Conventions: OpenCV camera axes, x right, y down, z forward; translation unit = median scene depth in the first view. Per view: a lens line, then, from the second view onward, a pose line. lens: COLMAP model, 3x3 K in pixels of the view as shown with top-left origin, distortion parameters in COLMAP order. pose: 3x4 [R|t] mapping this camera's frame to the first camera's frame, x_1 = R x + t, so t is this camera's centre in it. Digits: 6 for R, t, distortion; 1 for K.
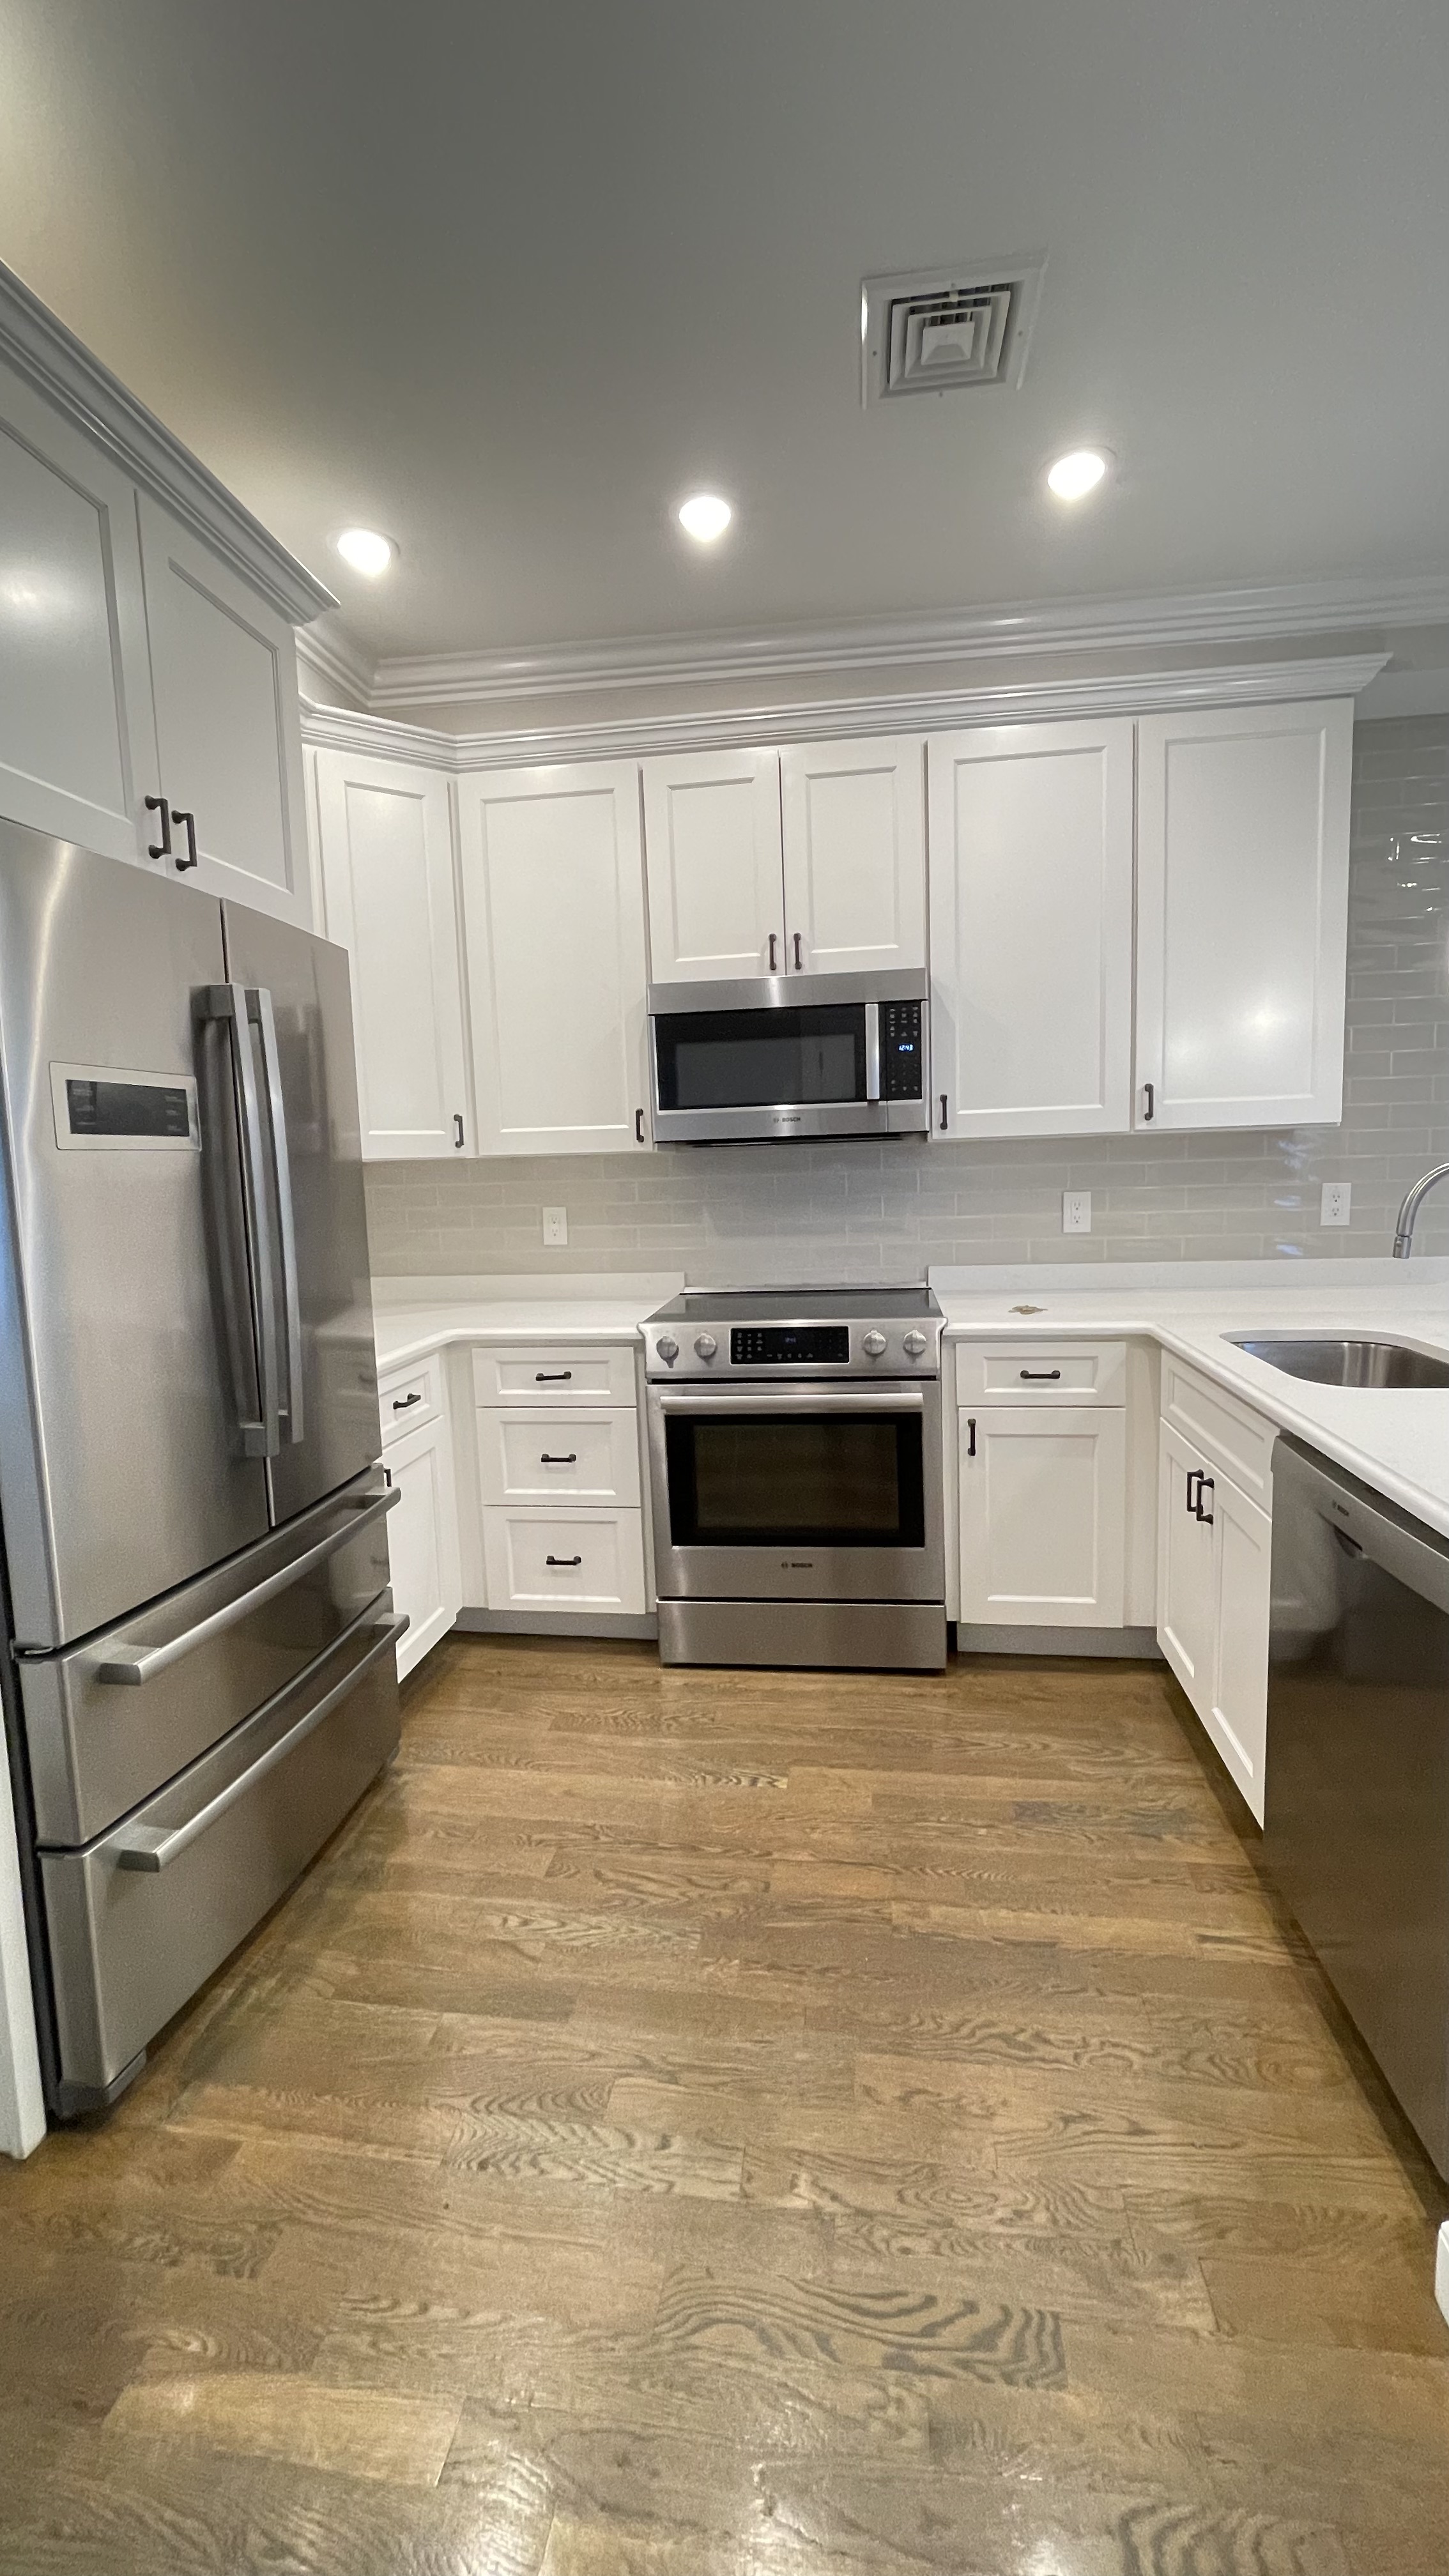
lens RADIAL K [[1045.6, 0, 724.5], [0, 1045.6, 1288.0], [0, 0, 1]] dist [0.001144, 0.000639]
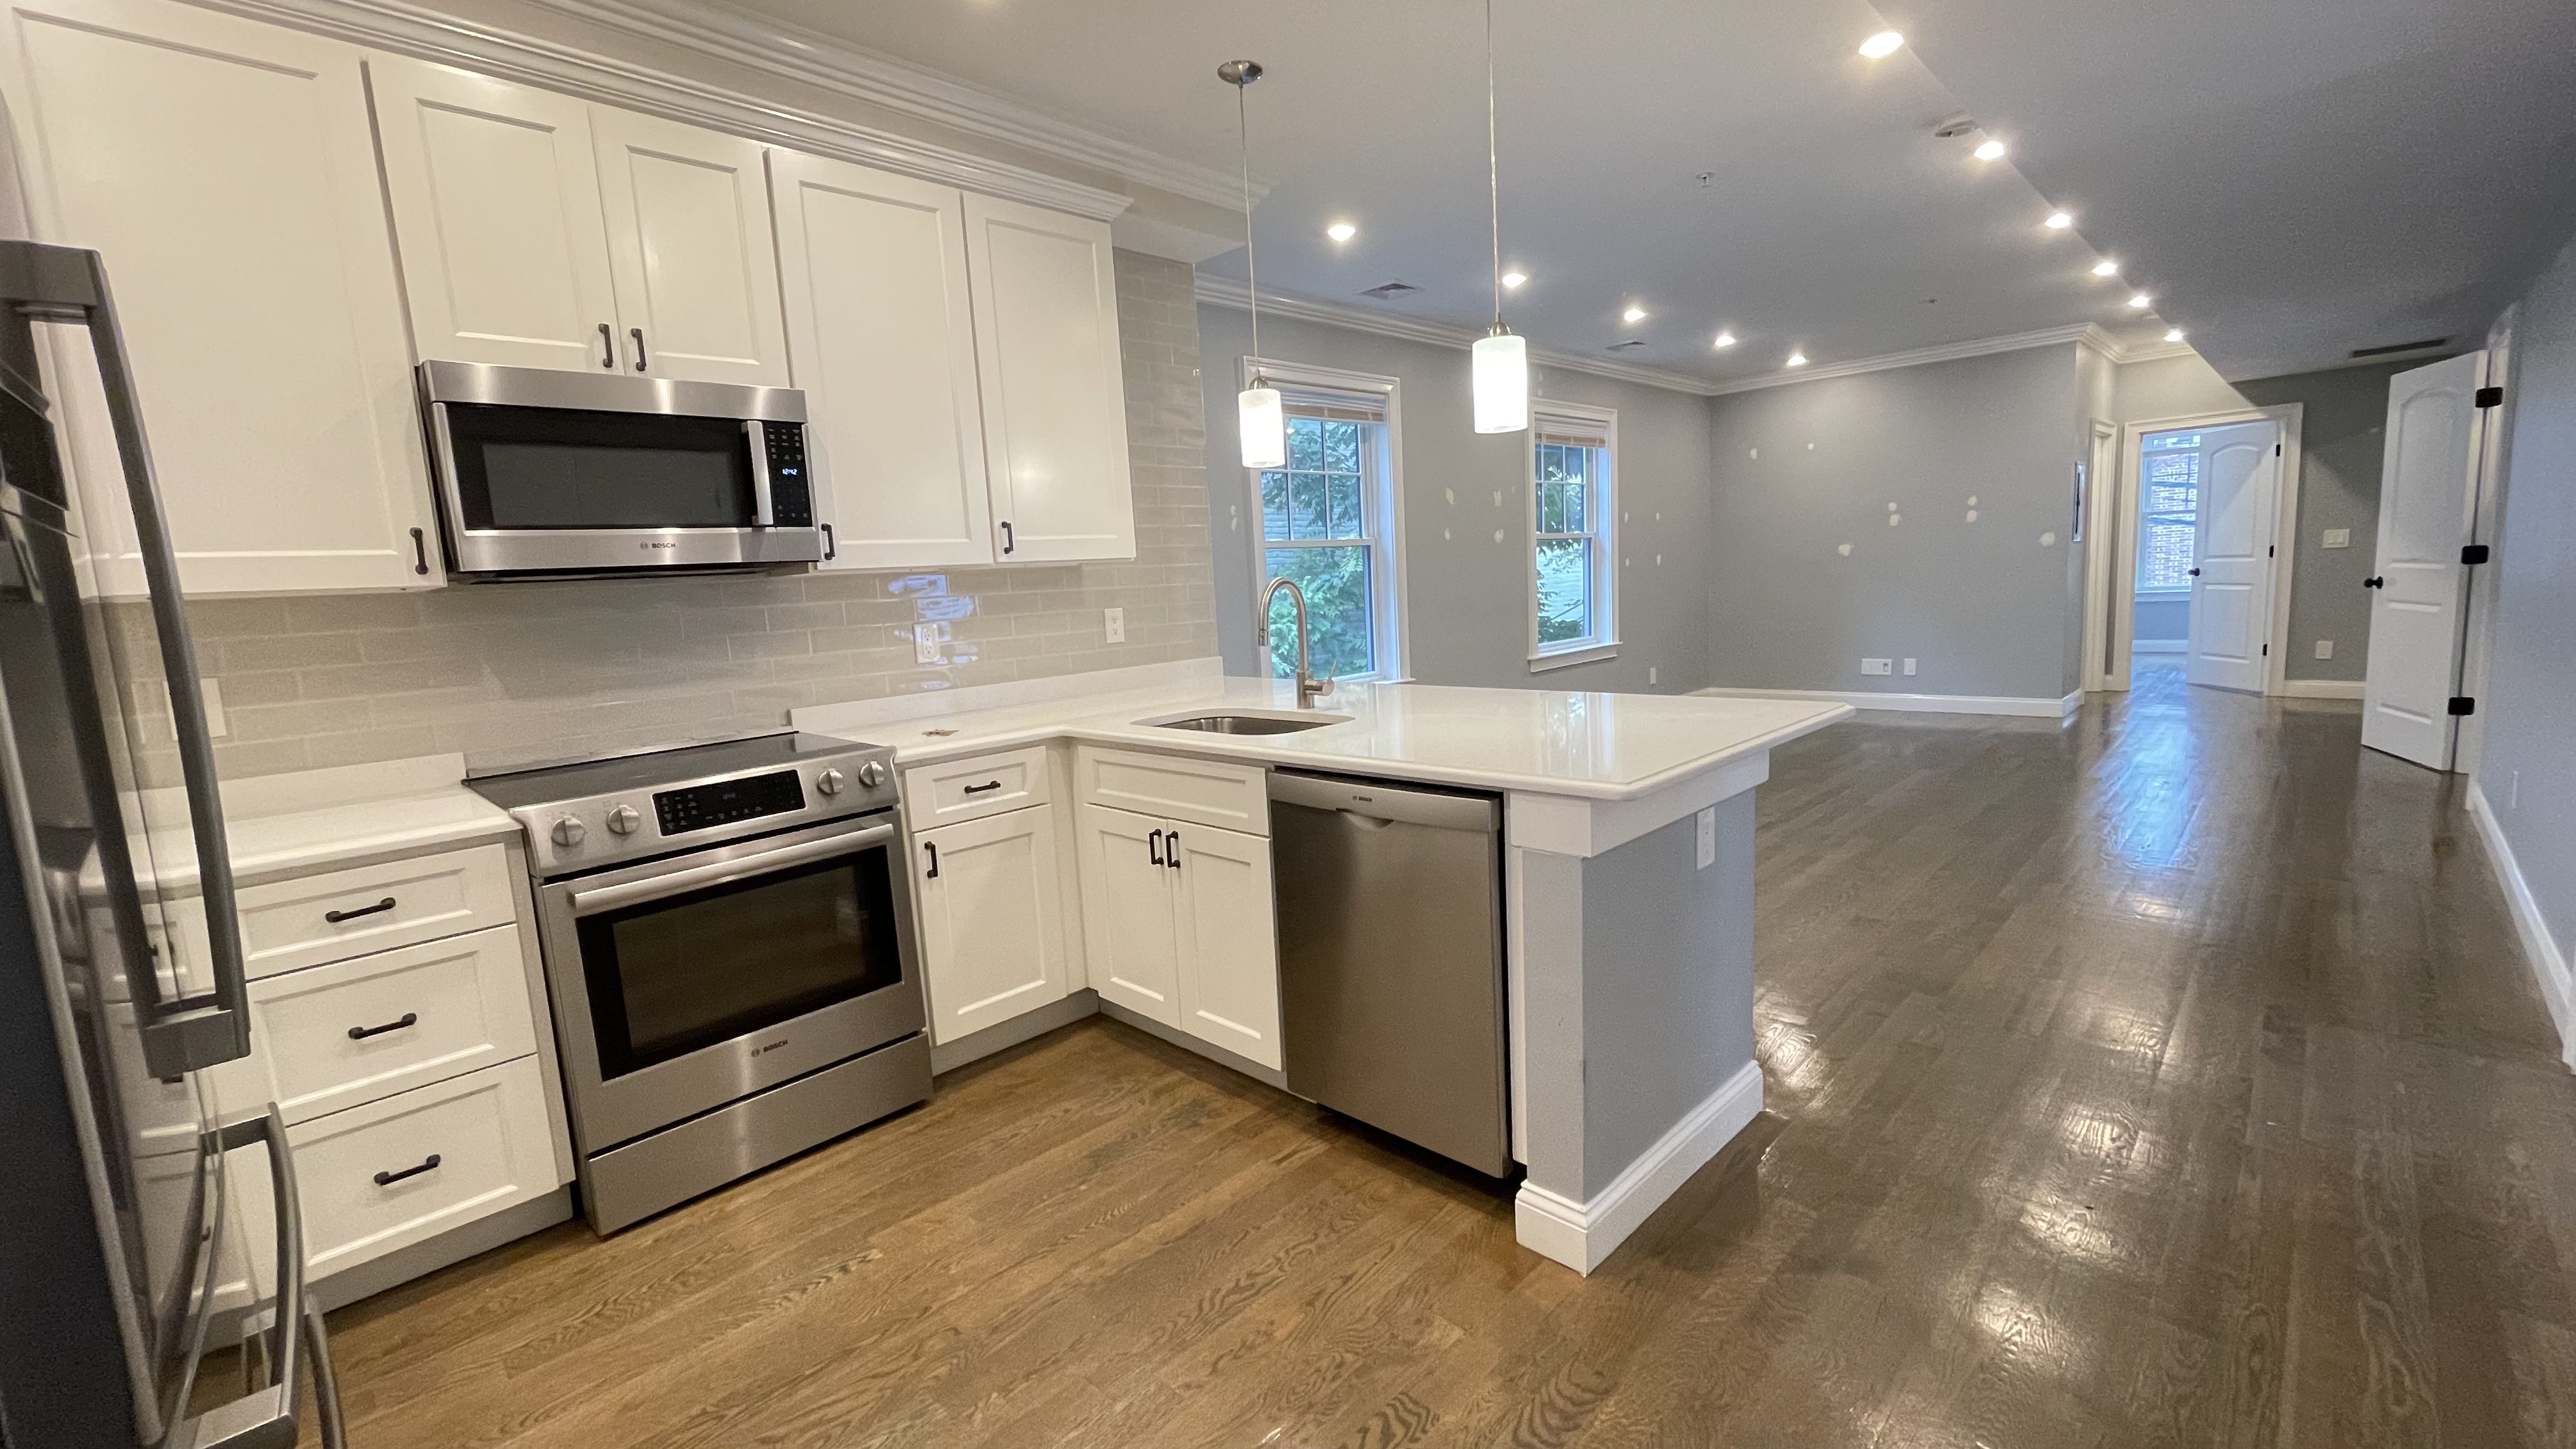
lens RADIAL K [[1045.6, 0, 1288.0], [0, 1045.6, 724.5], [0, 0, 1]] dist [0.001144, 0.000639]
pose [[0.602721, -0.113362, 0.789859, -0.340587], [0.127591, 0.990813, 0.044842, 0.010517], [-0.787685, 0.073752, 0.611648, 0.092564]]
